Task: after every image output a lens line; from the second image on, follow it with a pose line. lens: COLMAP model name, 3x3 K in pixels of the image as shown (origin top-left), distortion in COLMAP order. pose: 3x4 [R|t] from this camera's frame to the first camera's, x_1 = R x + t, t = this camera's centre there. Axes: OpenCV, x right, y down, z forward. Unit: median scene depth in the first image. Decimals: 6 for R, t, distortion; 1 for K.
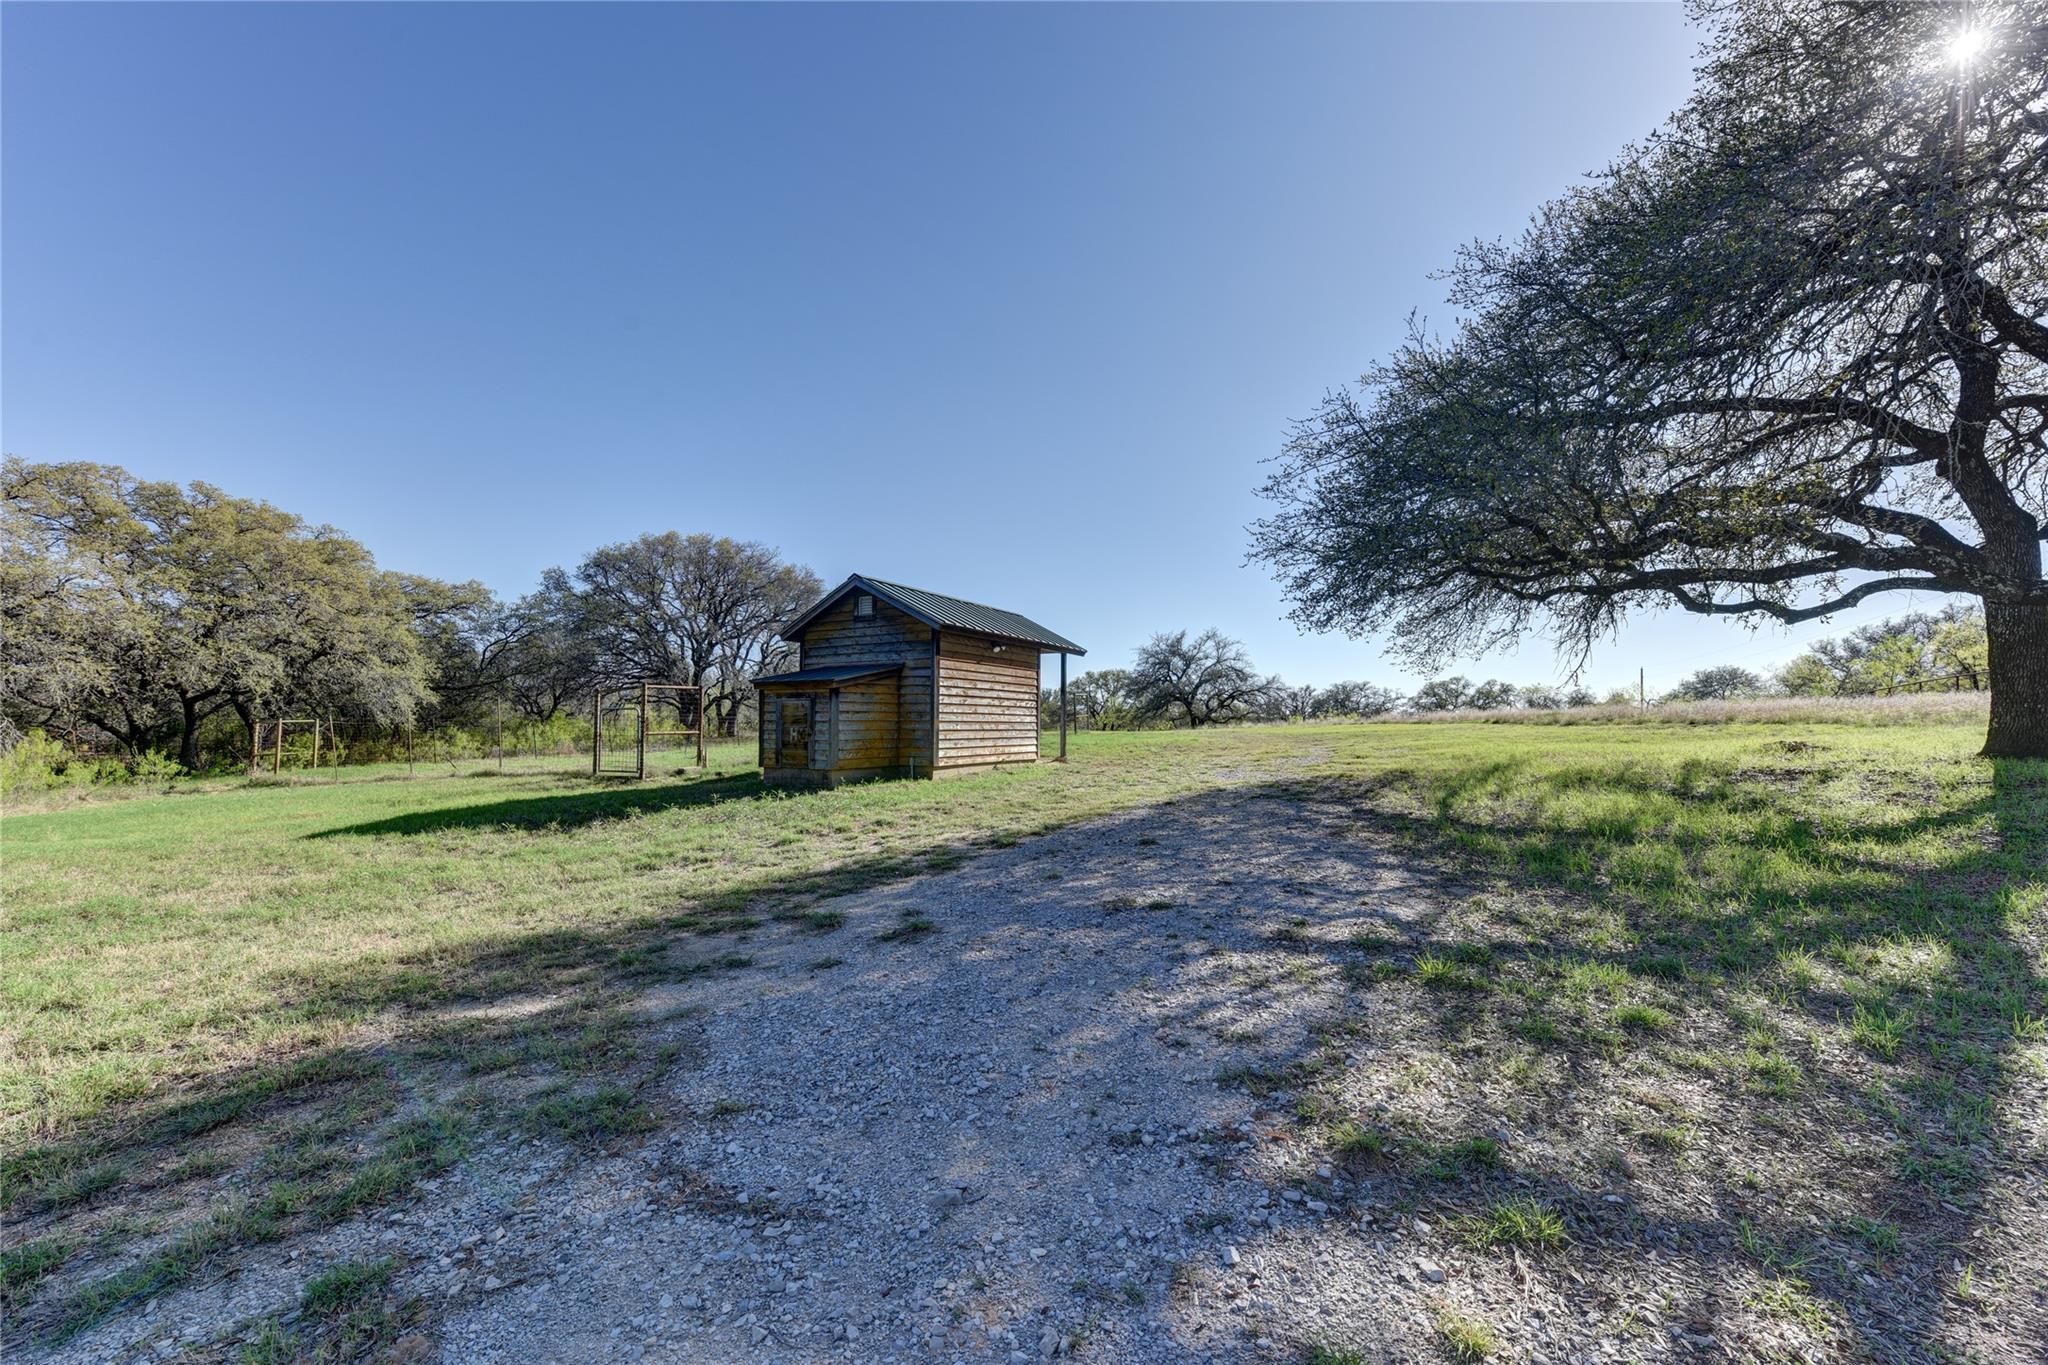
lens RADIAL K [[794.6, 0, 1023.7], [0, 794.6, 692.1], [0, 0, 1]] dist [0.000081, -0.000029]
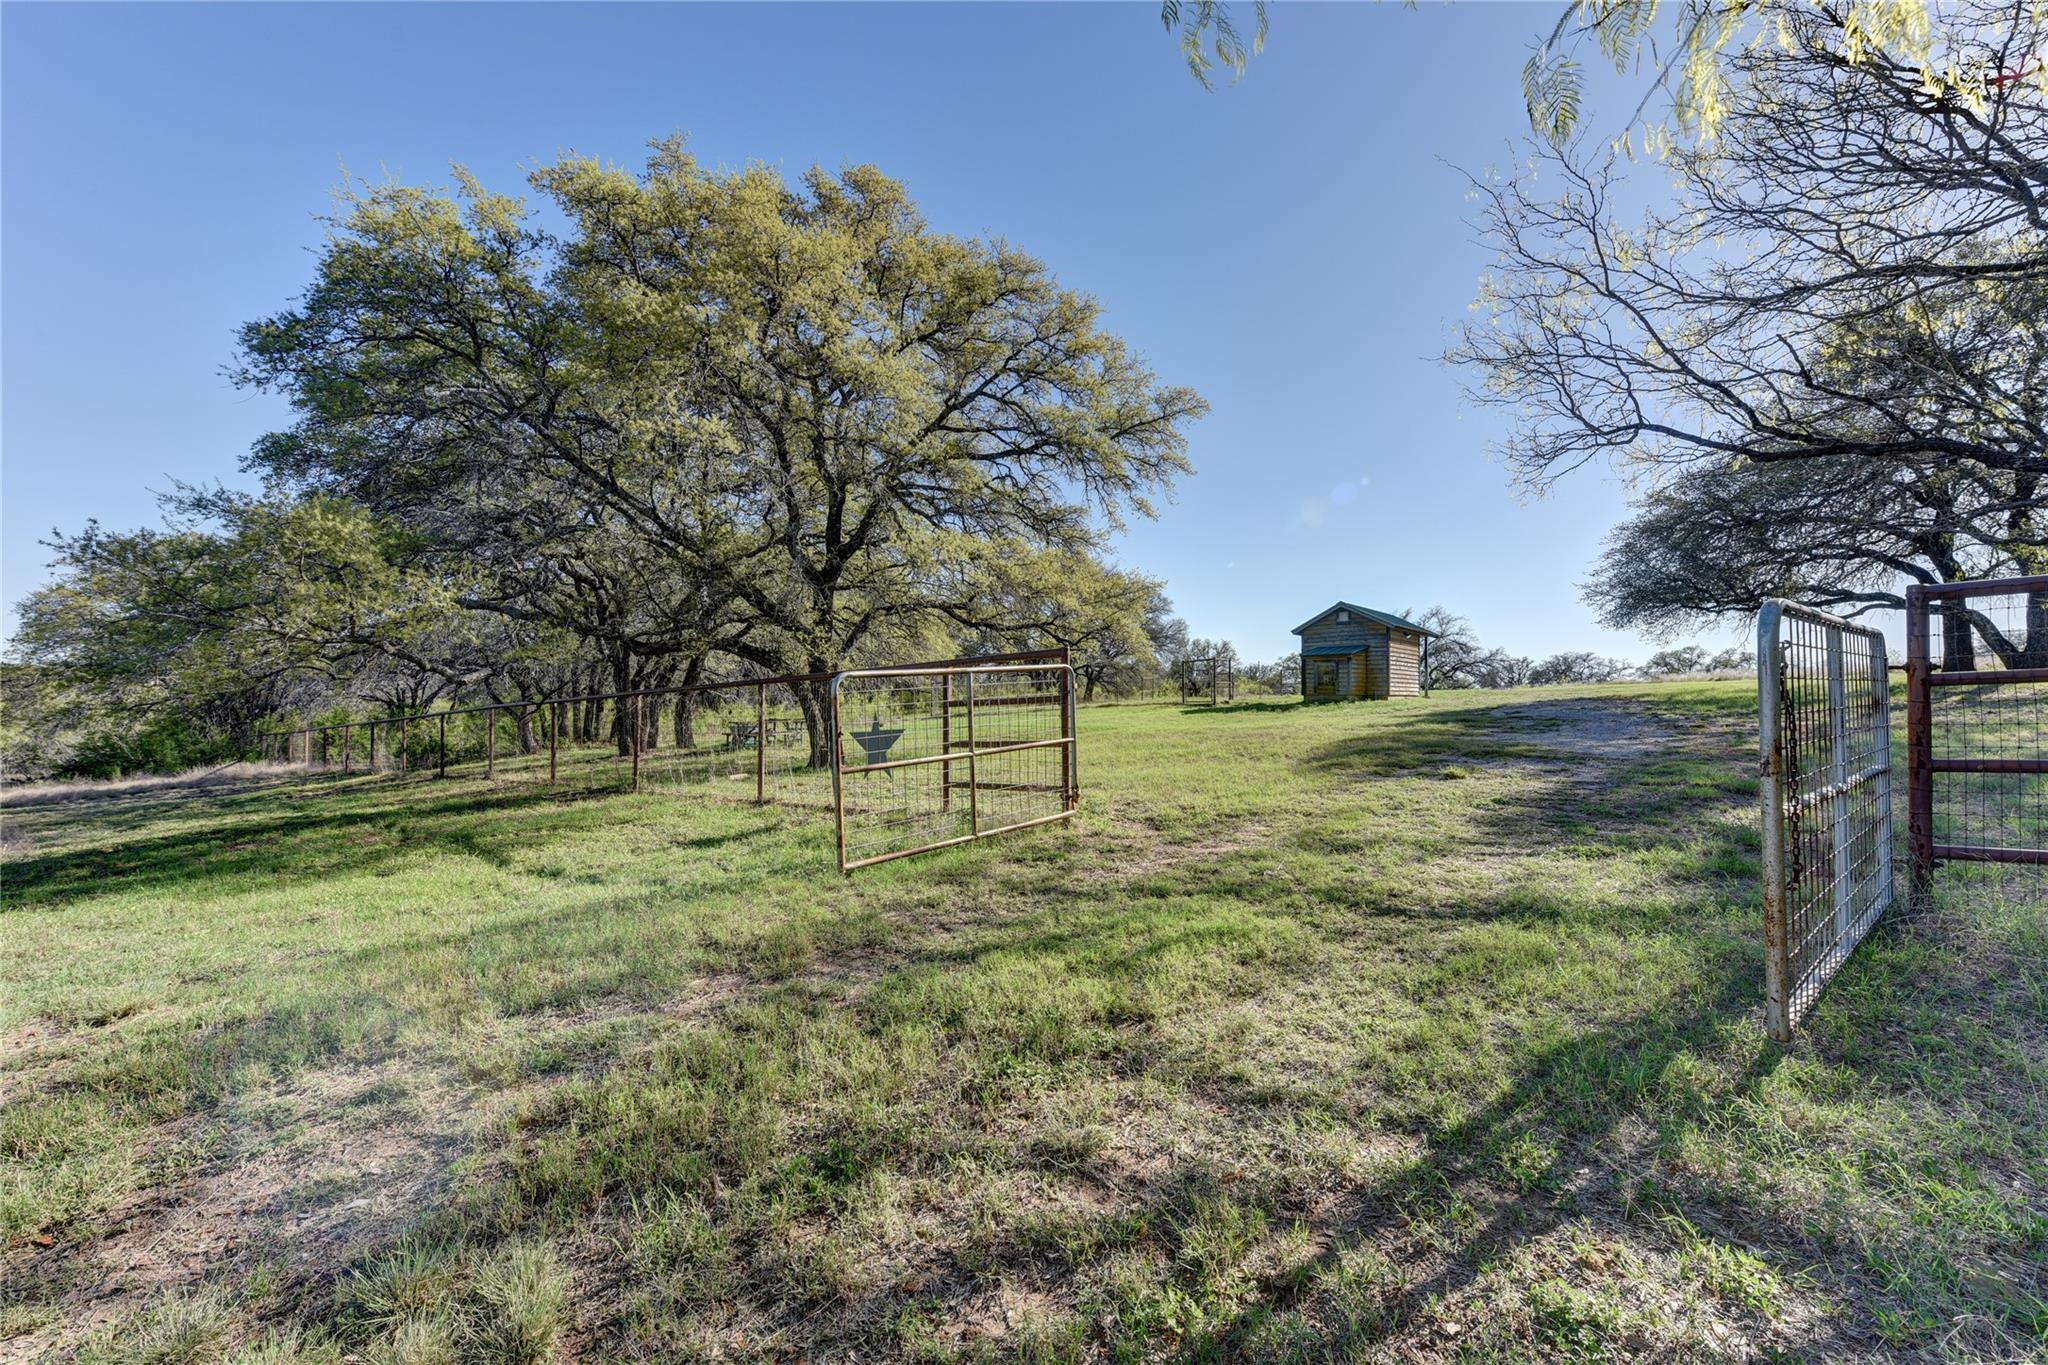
lens RADIAL K [[794.6, 0, 1023.7], [0, 794.6, 692.1], [0, 0, 1]] dist [0.000081, -0.000029]
pose [[0.979680, -0.006700, -0.200456, -0.104131], [0.012059, 0.999601, 0.025525, 0.003721], [0.200205, -0.027424, 0.979370, -0.200069]]
